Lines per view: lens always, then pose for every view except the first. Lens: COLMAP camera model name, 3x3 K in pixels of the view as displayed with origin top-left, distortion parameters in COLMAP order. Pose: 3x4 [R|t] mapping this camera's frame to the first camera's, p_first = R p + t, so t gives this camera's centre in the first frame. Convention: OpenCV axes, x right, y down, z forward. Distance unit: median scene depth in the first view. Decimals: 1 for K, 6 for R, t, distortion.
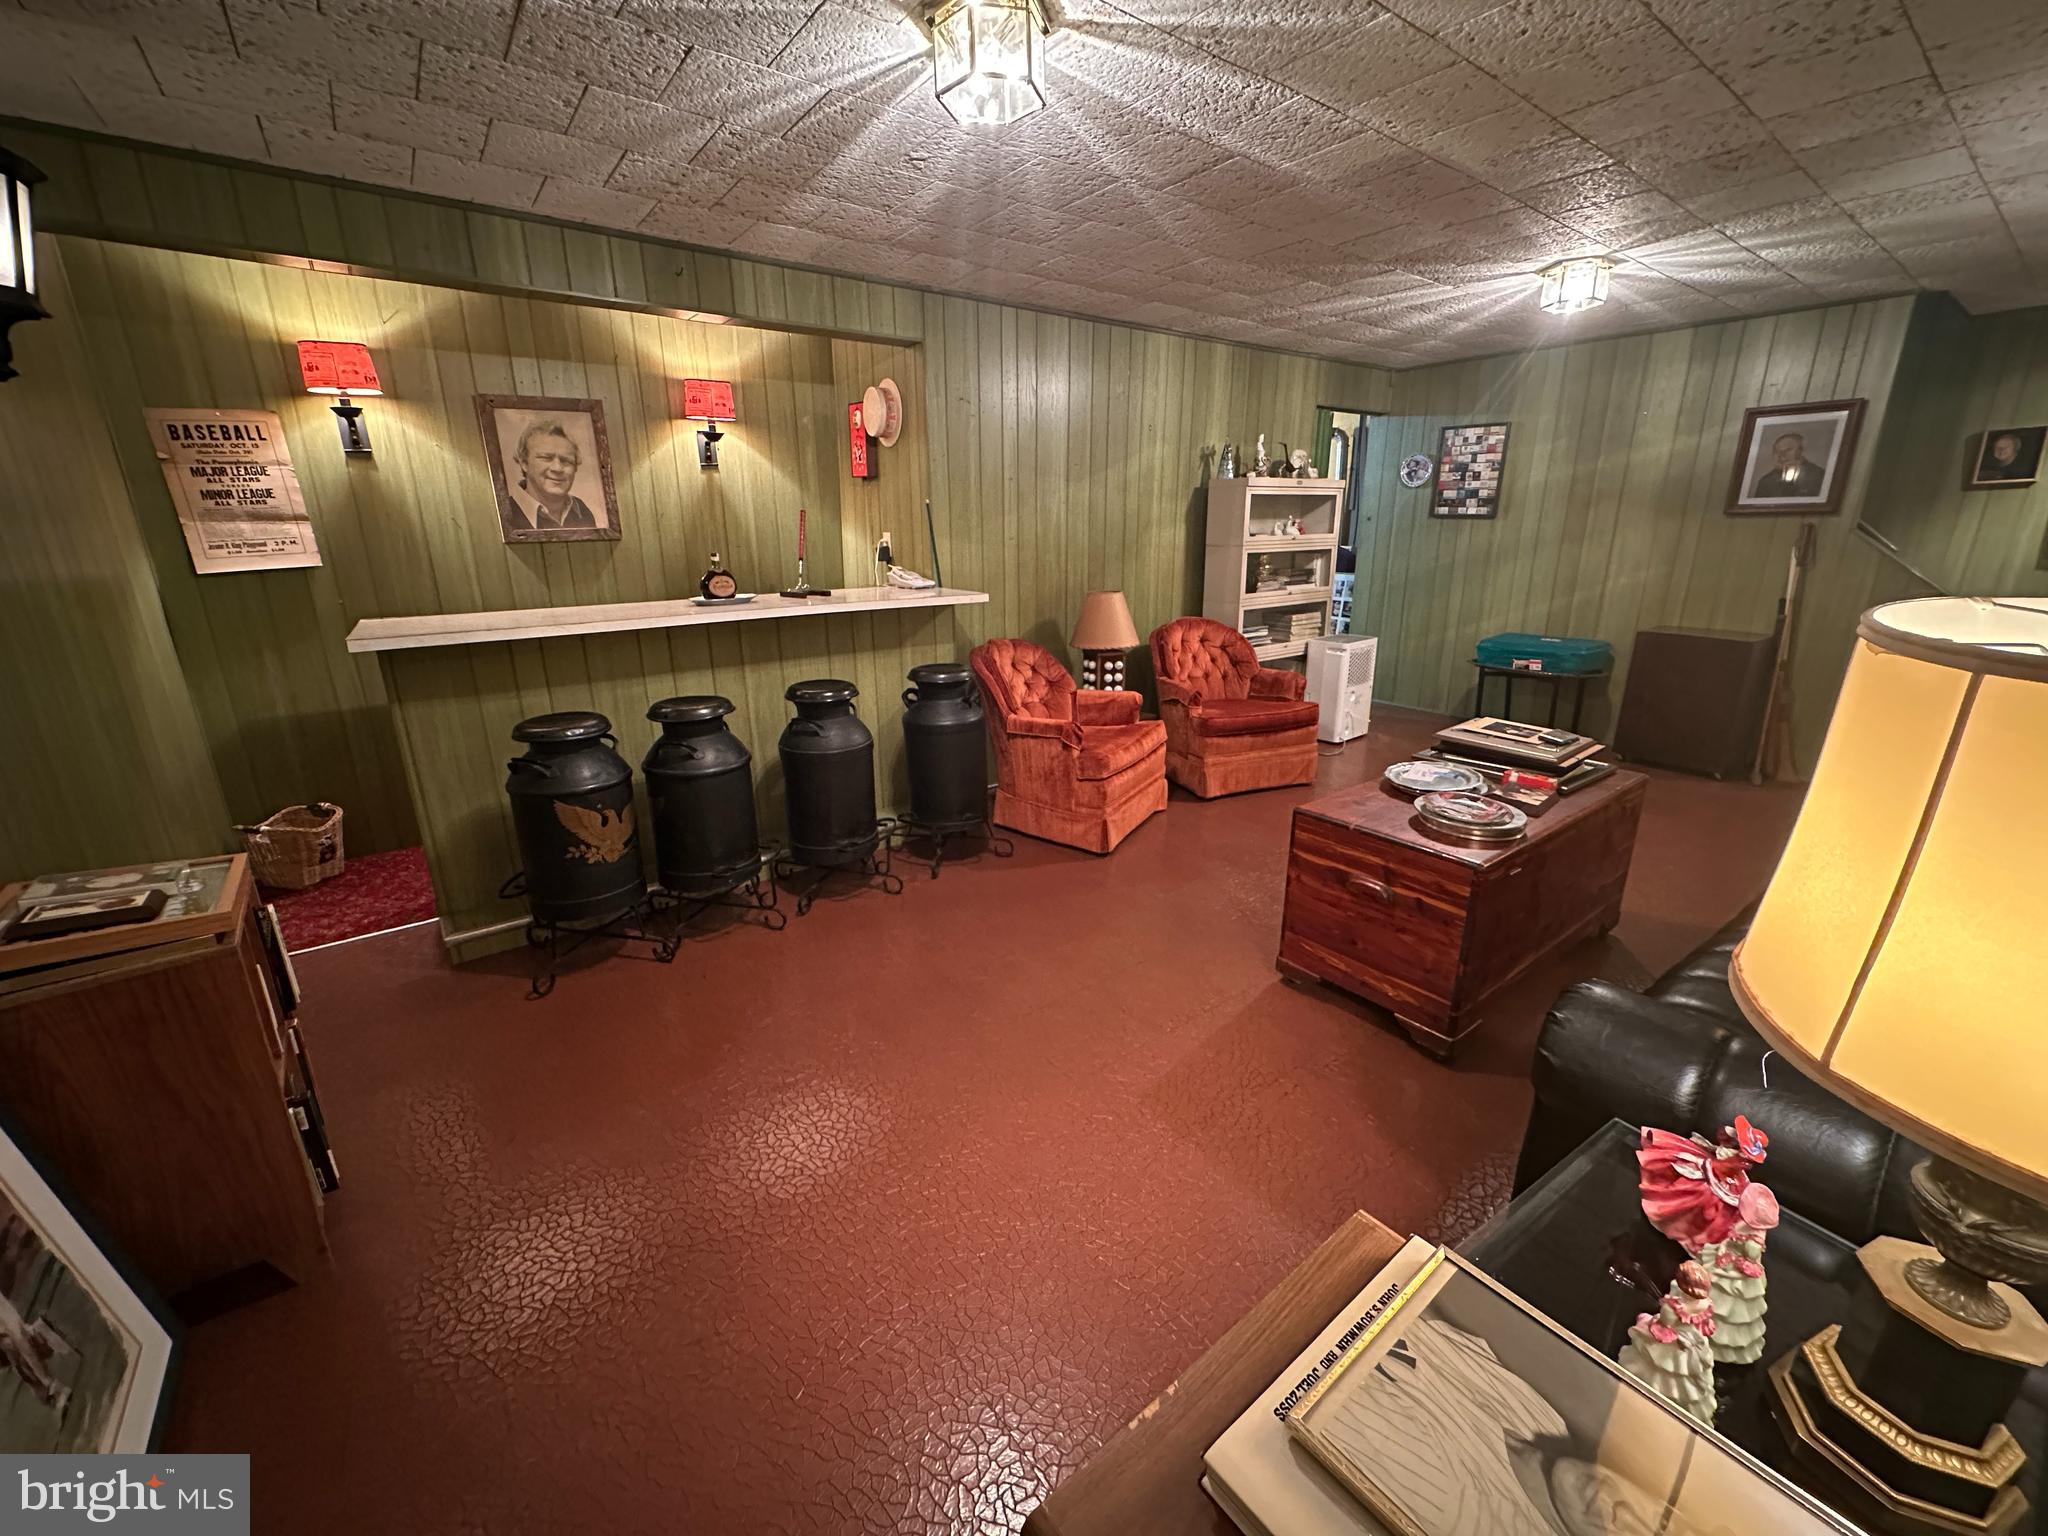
lens RADIAL K [[814.7, 0, 1022.7], [0, 814.7, 765.5], [0, 0, 1]] dist [-0.004868, 0.001727]
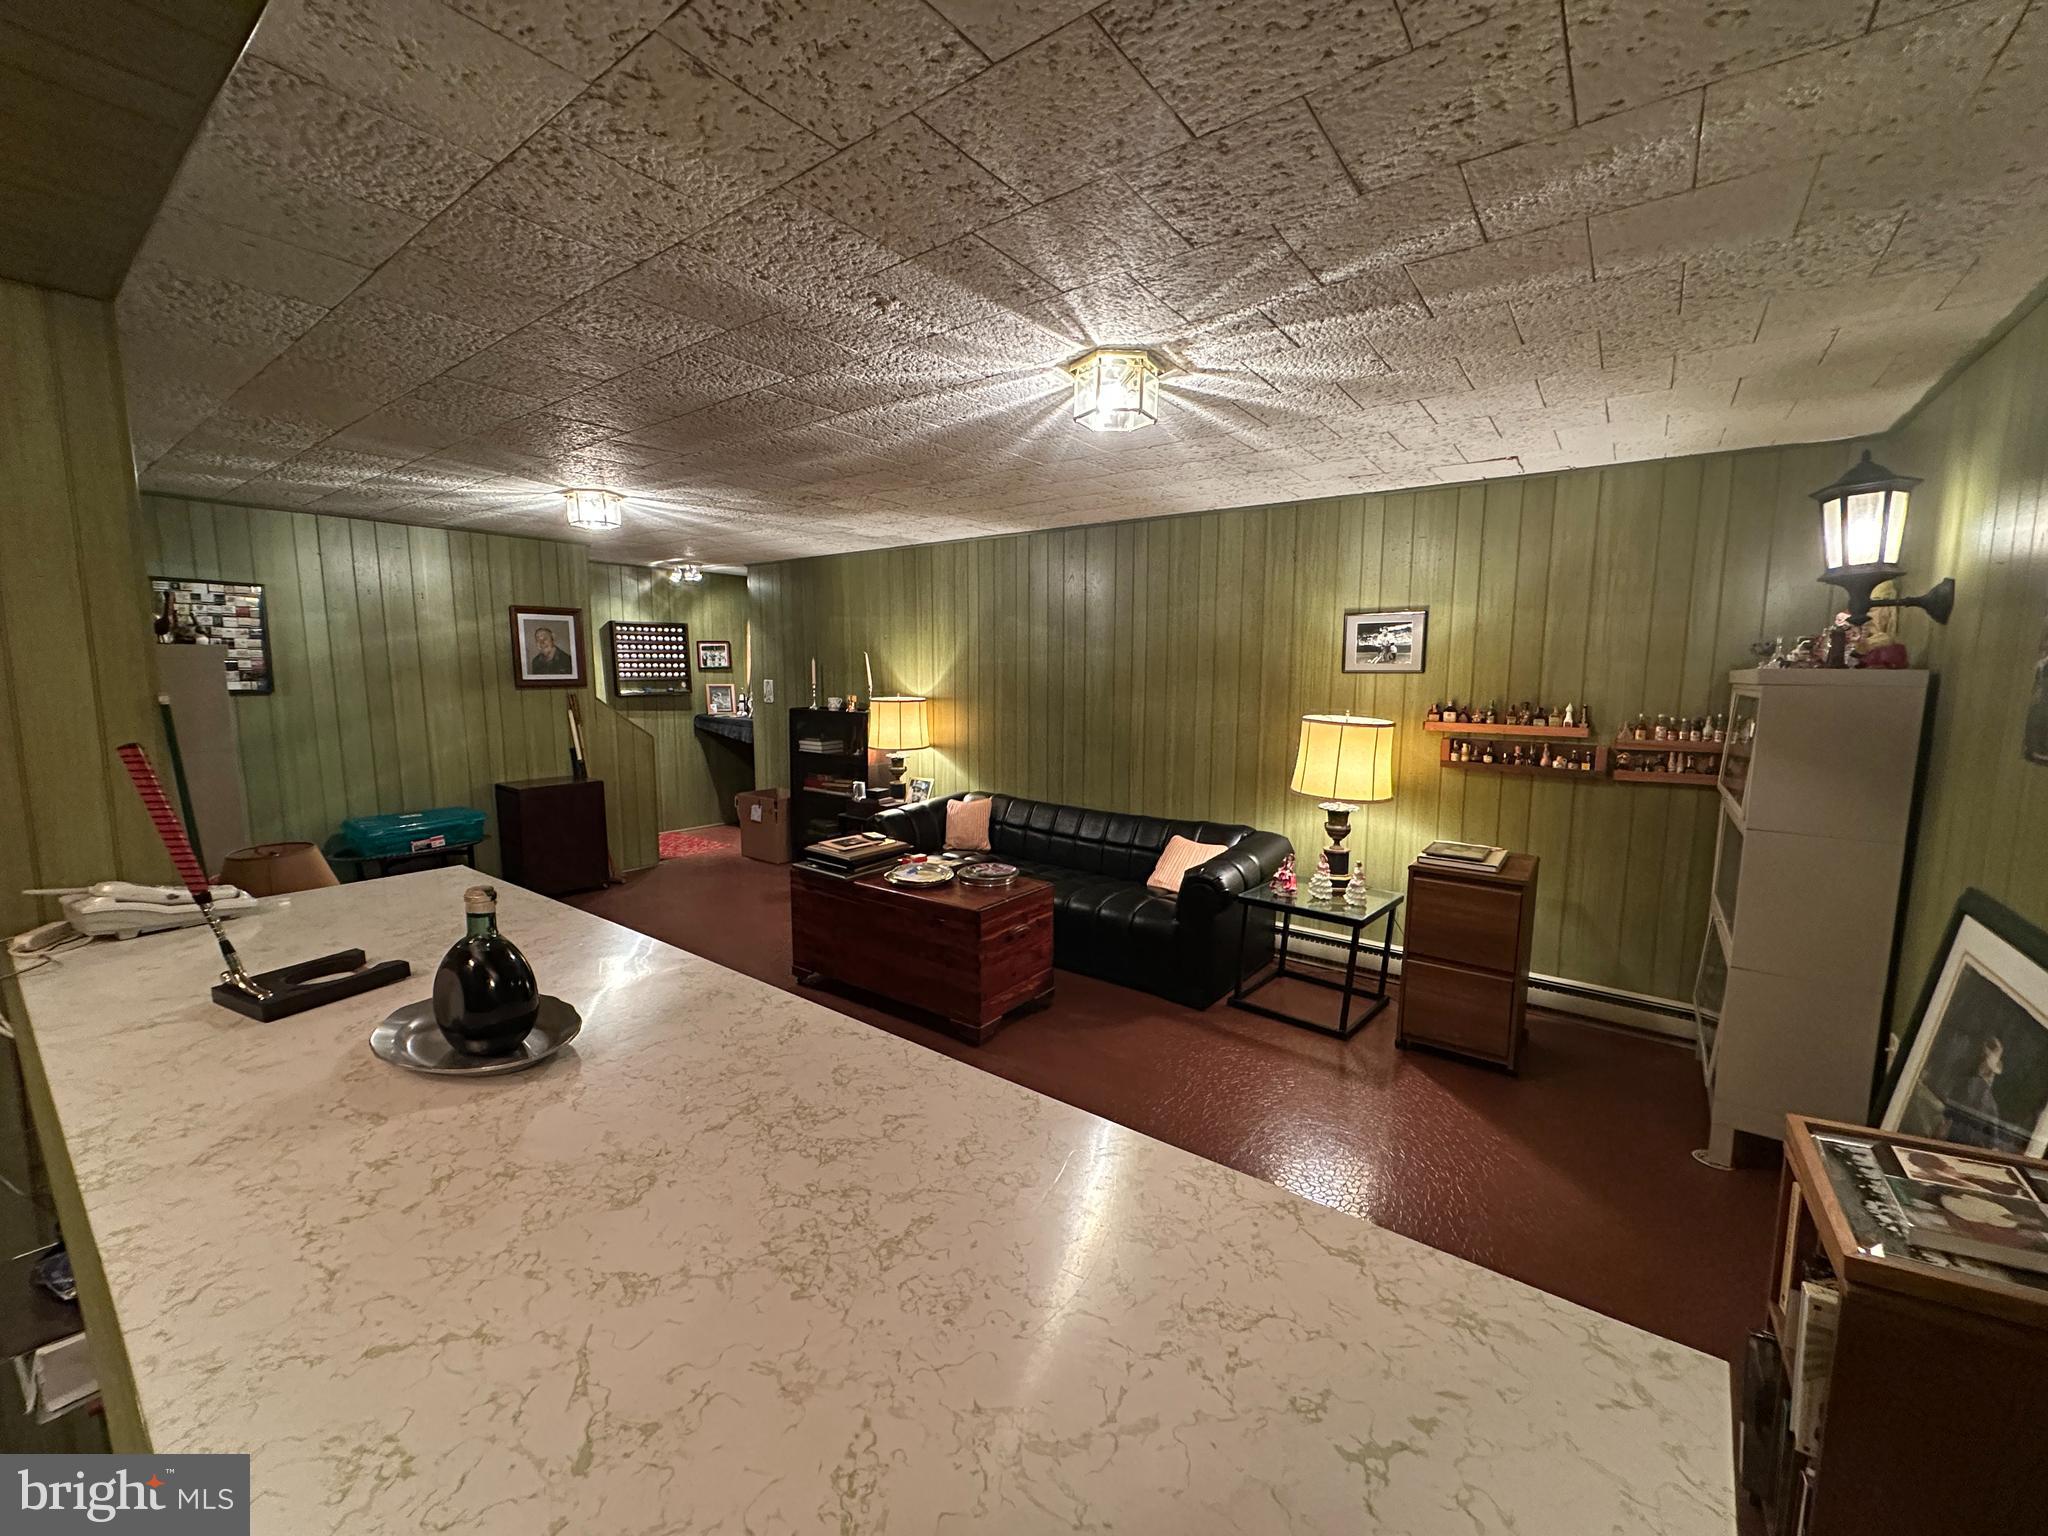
lens RADIAL K [[814.7, 0, 1022.7], [0, 814.7, 765.5], [0, 0, 1]] dist [-0.004868, 0.001727]
pose [[-0.266747, -0.109898, 0.957480, -0.509503], [0.278024, 0.942467, 0.185630, -0.215306], [-0.922794, 0.315718, -0.220846, 0.611098]]
